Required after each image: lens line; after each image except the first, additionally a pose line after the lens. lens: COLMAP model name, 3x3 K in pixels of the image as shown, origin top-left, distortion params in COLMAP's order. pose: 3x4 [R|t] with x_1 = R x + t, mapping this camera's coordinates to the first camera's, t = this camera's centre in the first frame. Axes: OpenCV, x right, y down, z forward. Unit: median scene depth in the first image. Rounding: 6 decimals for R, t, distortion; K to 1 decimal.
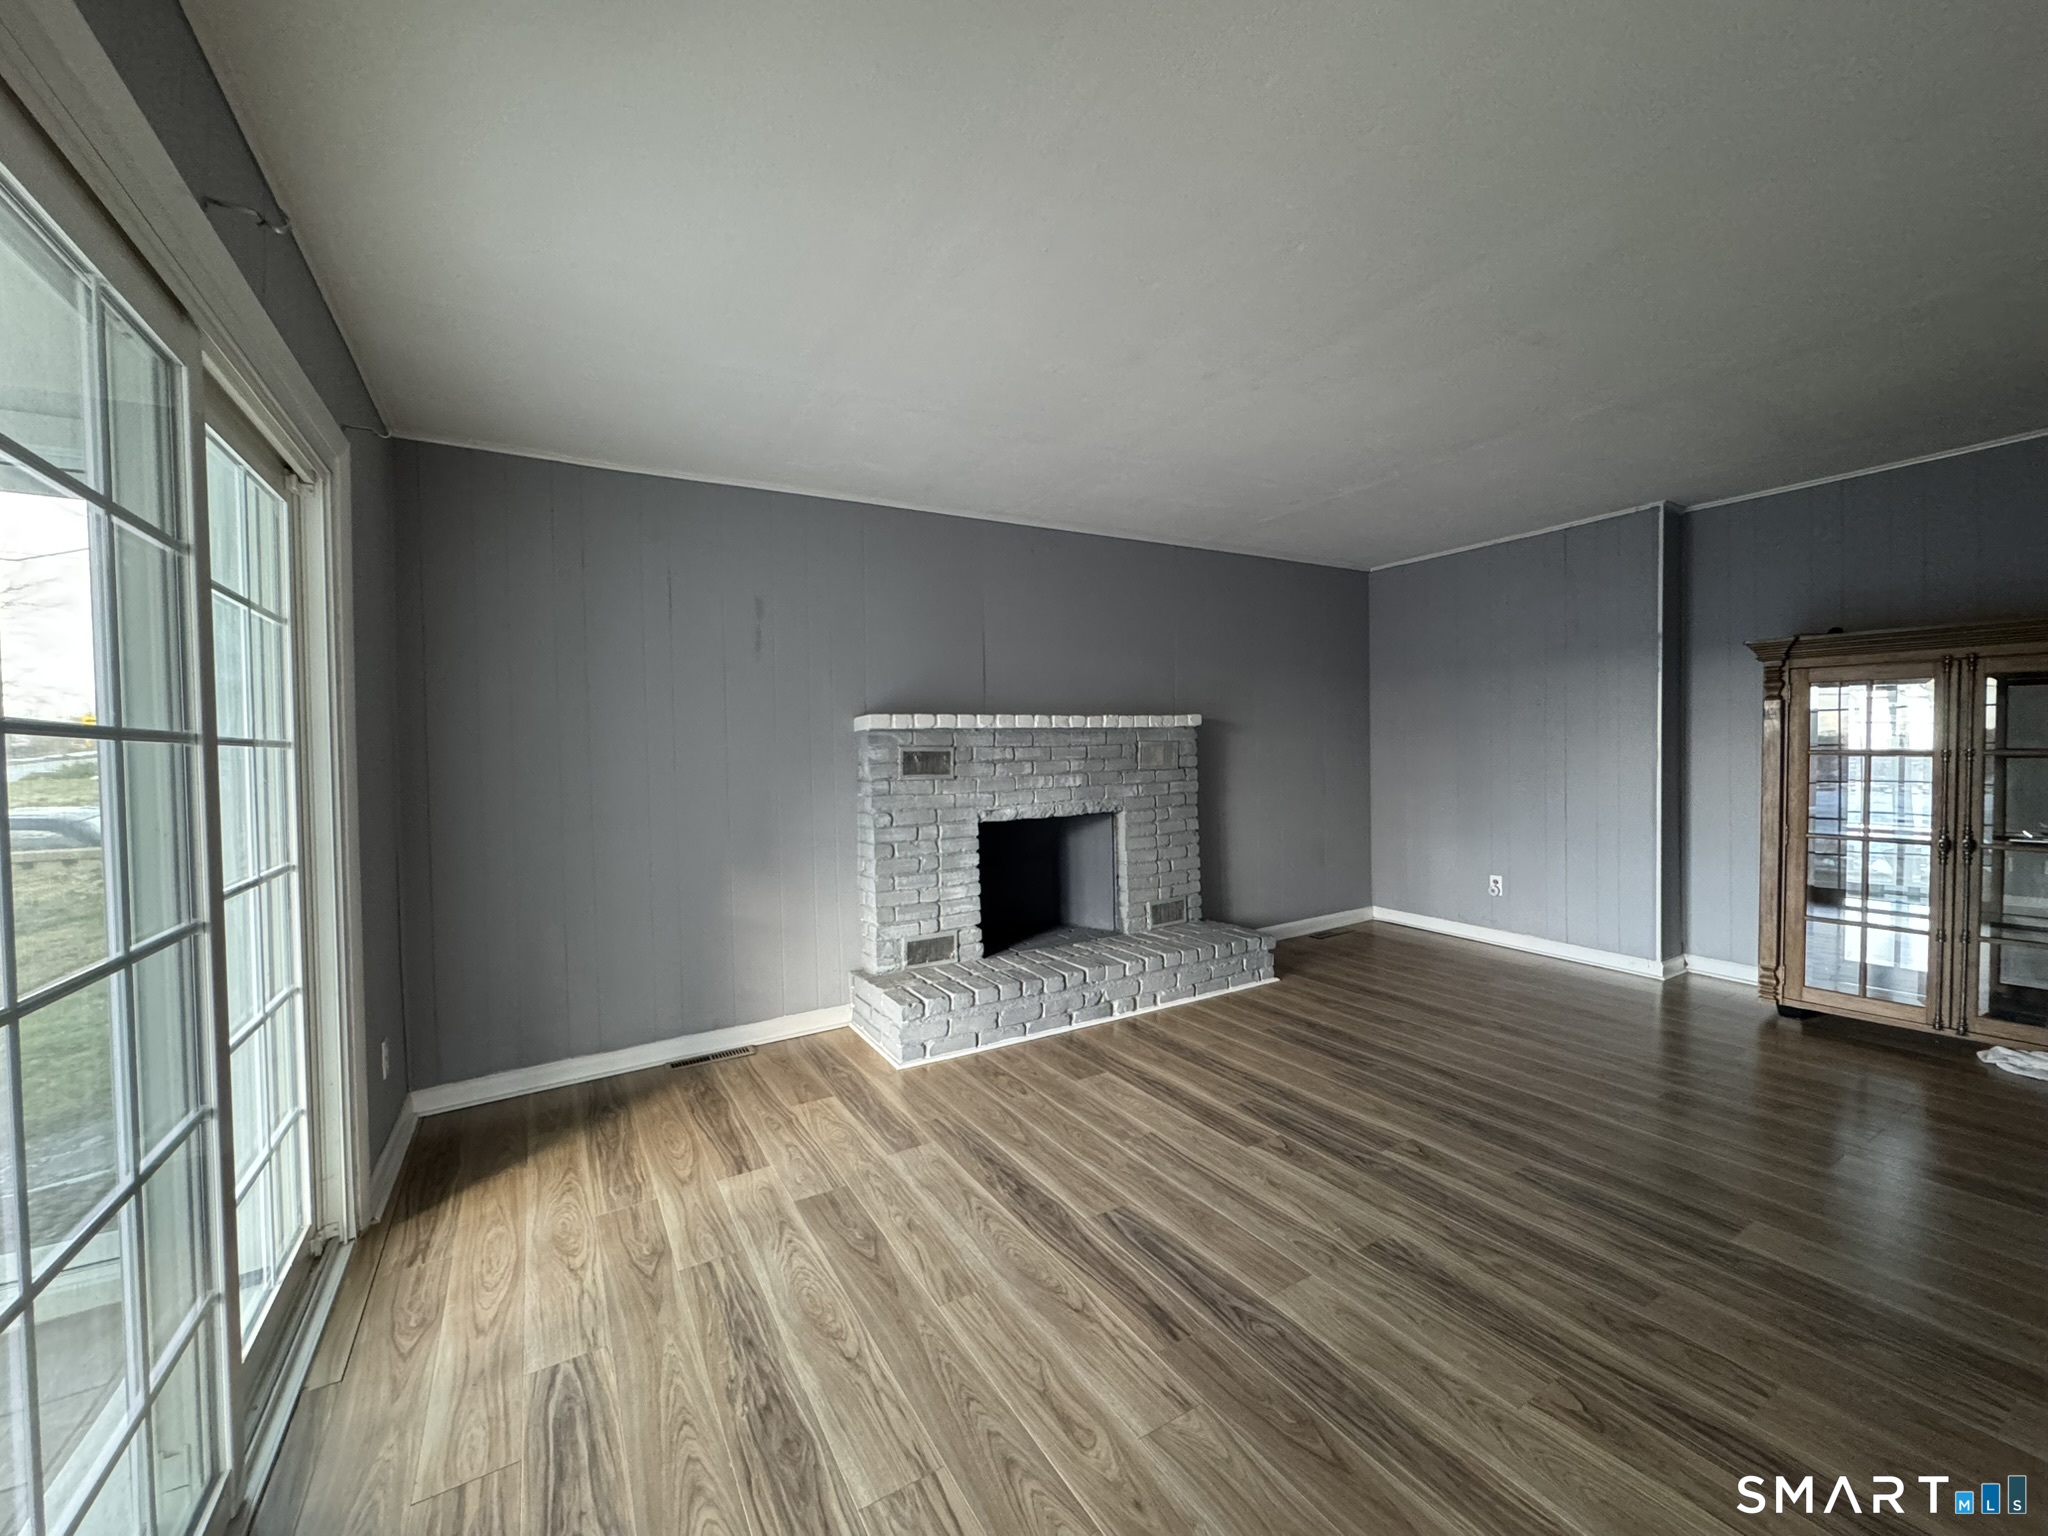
lens RADIAL K [[814.5, 0, 1013.7], [0, 814.5, 769.6], [0, 0, 1]] dist [-0.003598, -0.000053]
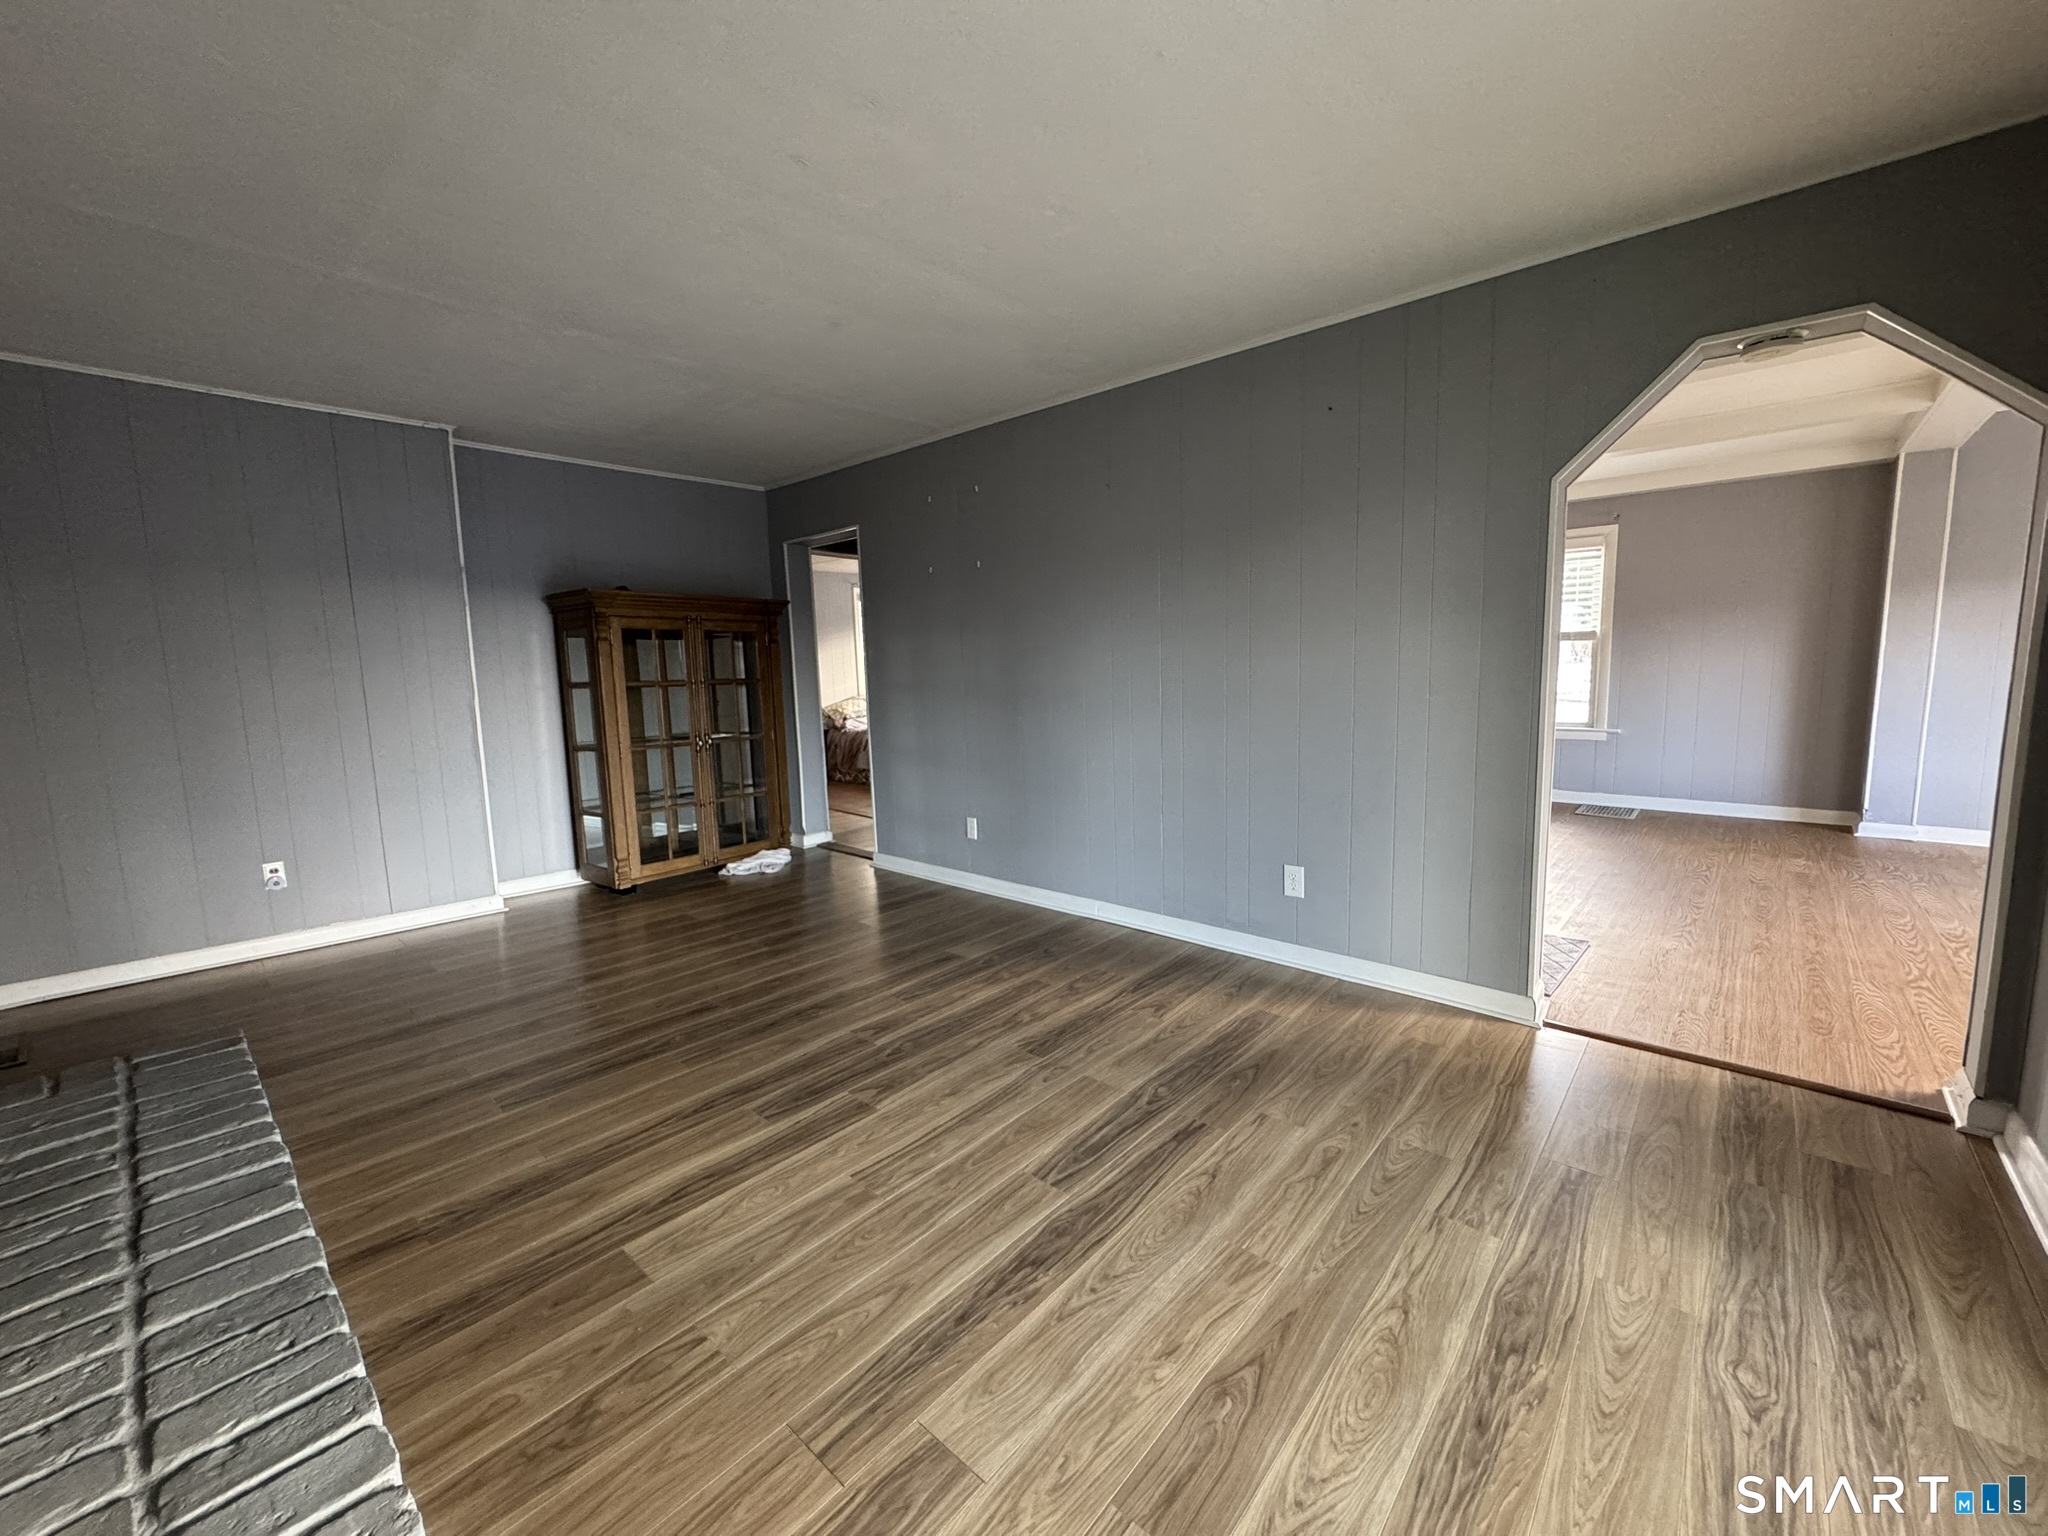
lens RADIAL K [[814.5, 0, 1031.7], [0, 814.5, 762.8], [0, 0, 1]] dist [-0.003598, -0.000053]
pose [[-0.313731, -0.091716, 0.945072, -0.491764], [0.051215, 0.992240, 0.113295, -0.011110], [-0.948130, 0.083946, -0.306600, 0.907876]]
